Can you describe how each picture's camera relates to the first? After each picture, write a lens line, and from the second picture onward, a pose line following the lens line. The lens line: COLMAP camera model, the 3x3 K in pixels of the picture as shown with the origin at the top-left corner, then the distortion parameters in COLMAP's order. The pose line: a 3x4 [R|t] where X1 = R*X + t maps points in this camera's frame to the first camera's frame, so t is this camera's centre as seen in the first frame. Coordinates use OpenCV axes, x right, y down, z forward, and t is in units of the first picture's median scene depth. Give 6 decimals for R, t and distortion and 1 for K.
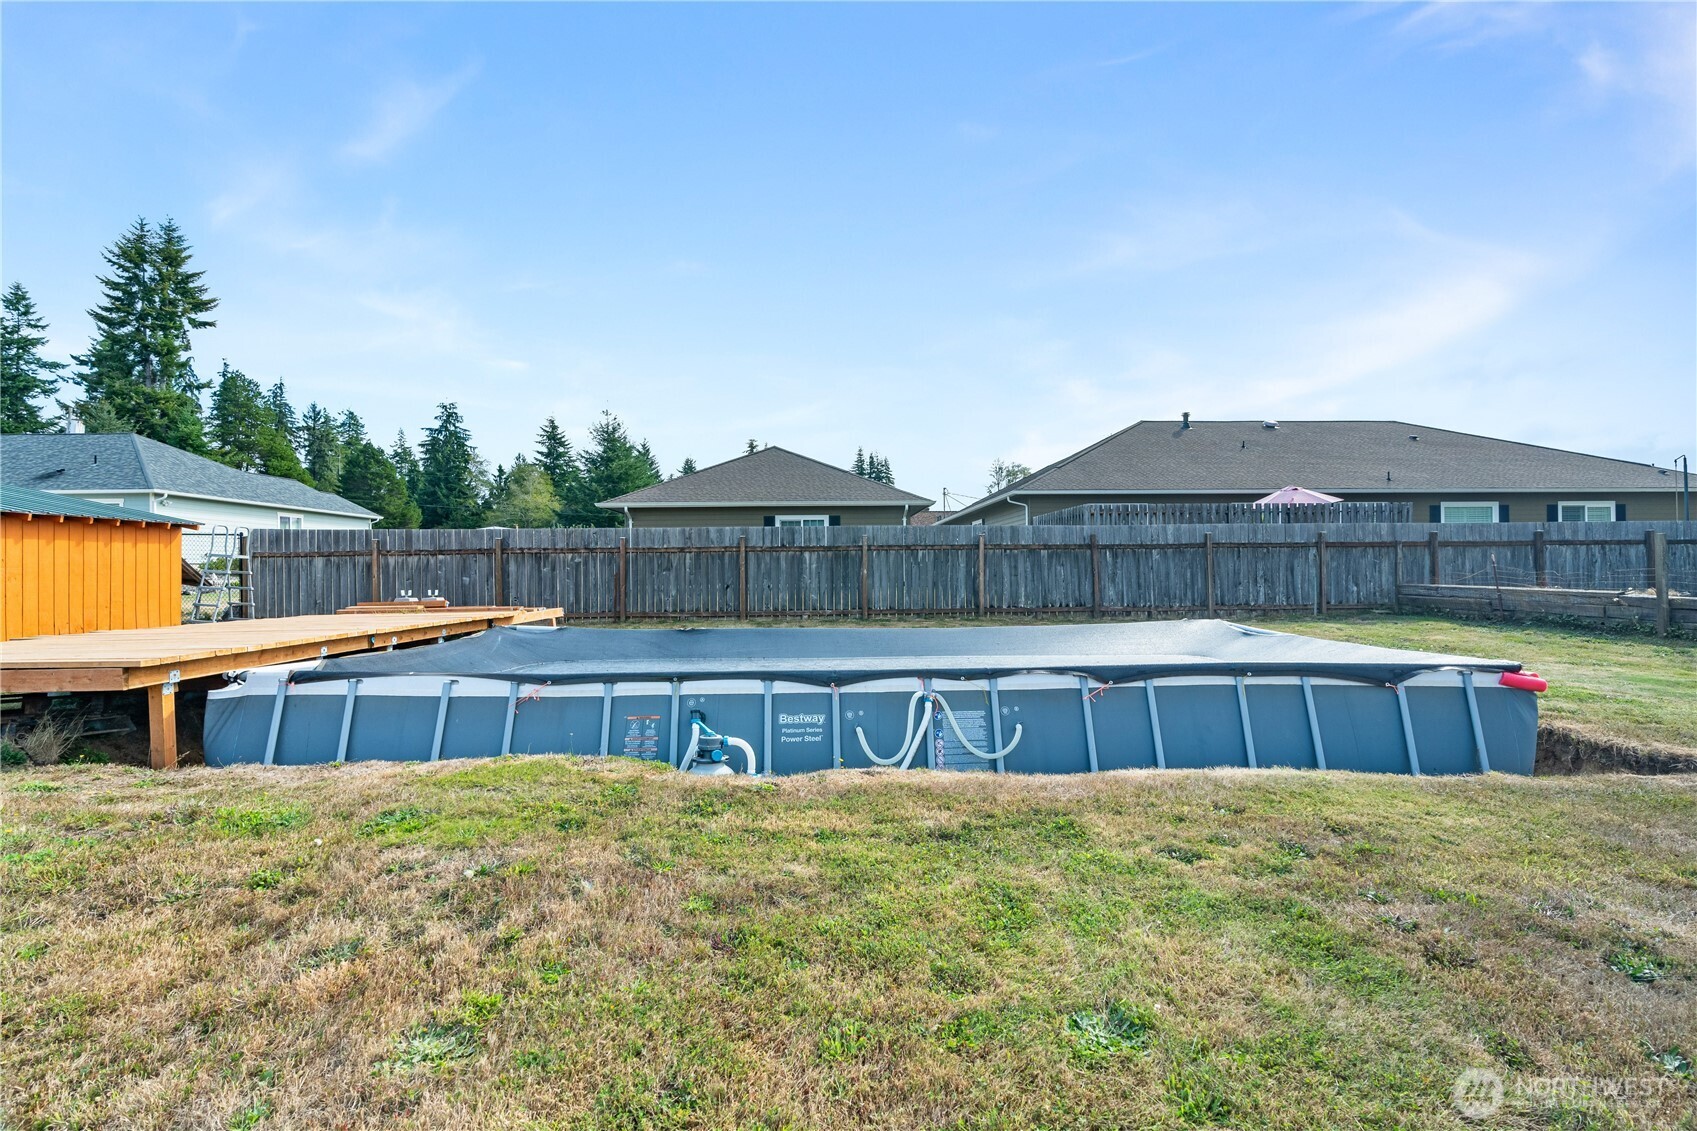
lens RADIAL K [[776.4, 0, 847.2], [0, 776.4, 566.0], [0, 0, 1]] dist [-0.000478, -0.000046]
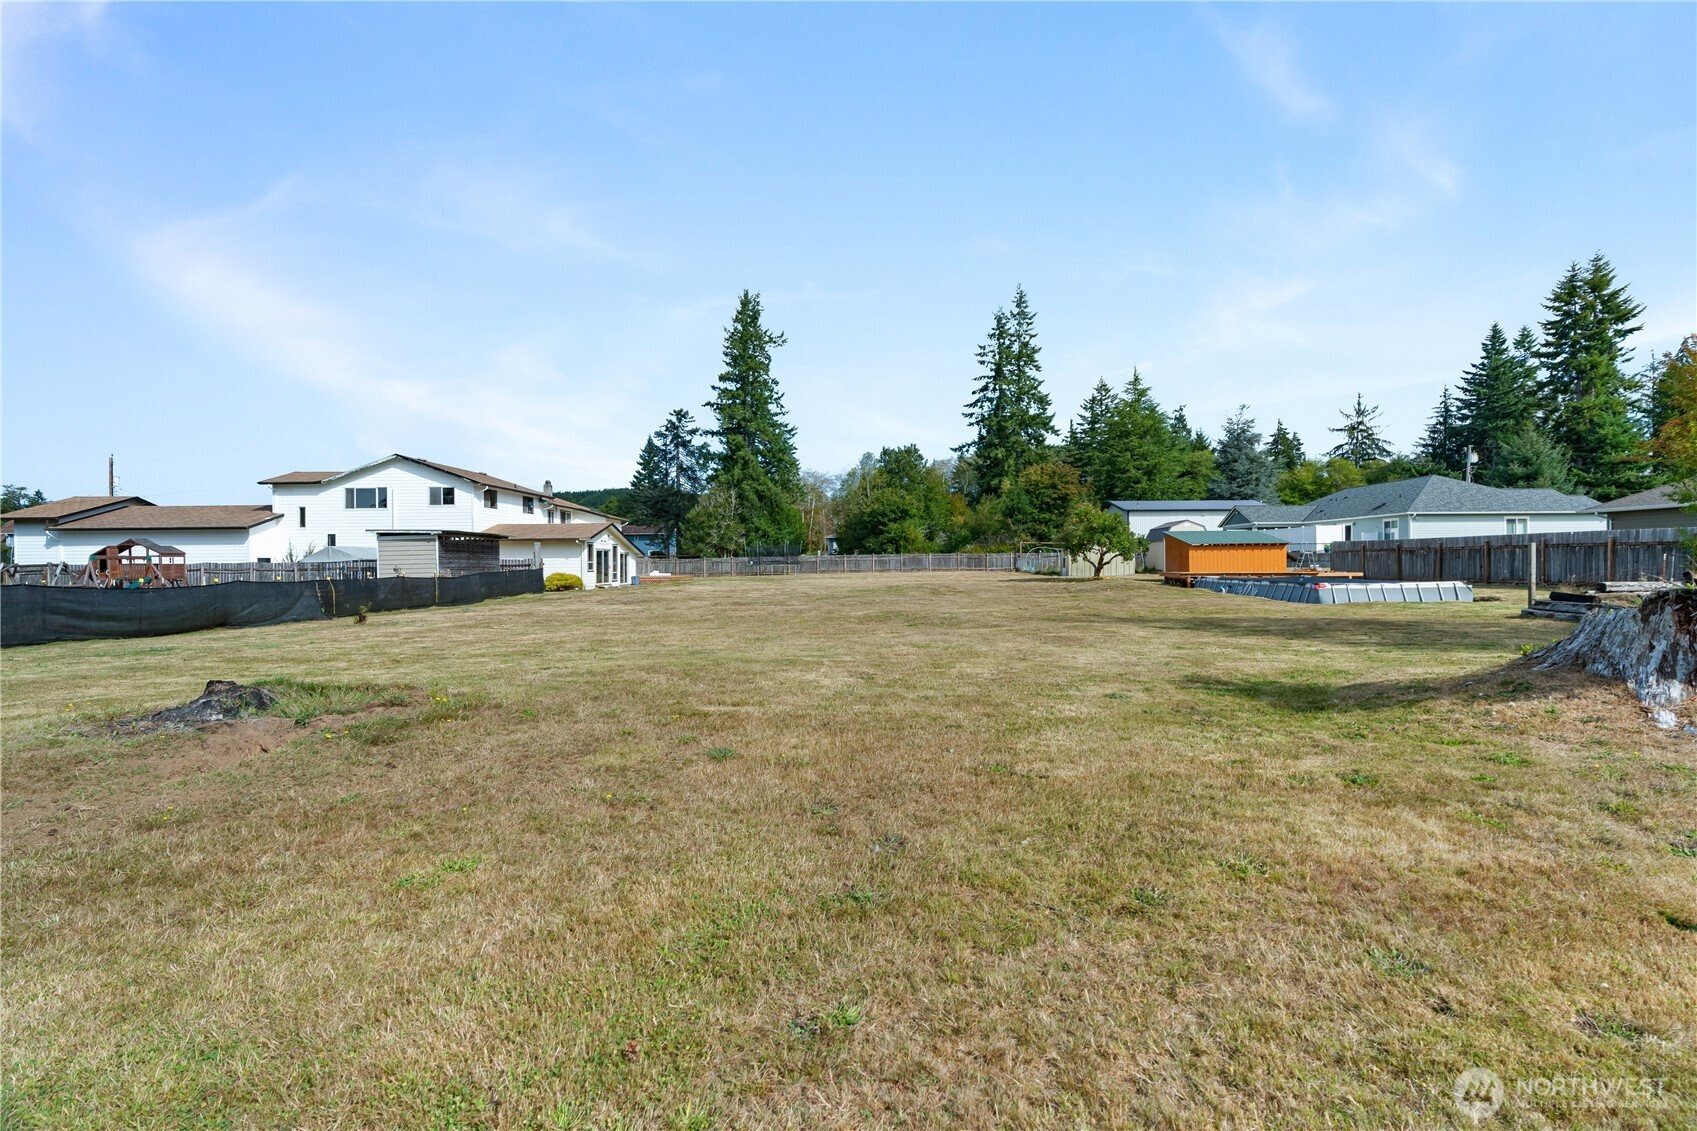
lens RADIAL K [[776.4, 0, 847.6], [0, 776.4, 564.5], [0, 0, 1]] dist [-0.000478, -0.000046]
pose [[-0.036209, 0.010025, -0.999294, 0.340666], [0.016327, 0.999822, 0.009439, -0.004502], [0.999211, -0.015974, -0.036366, -0.093391]]
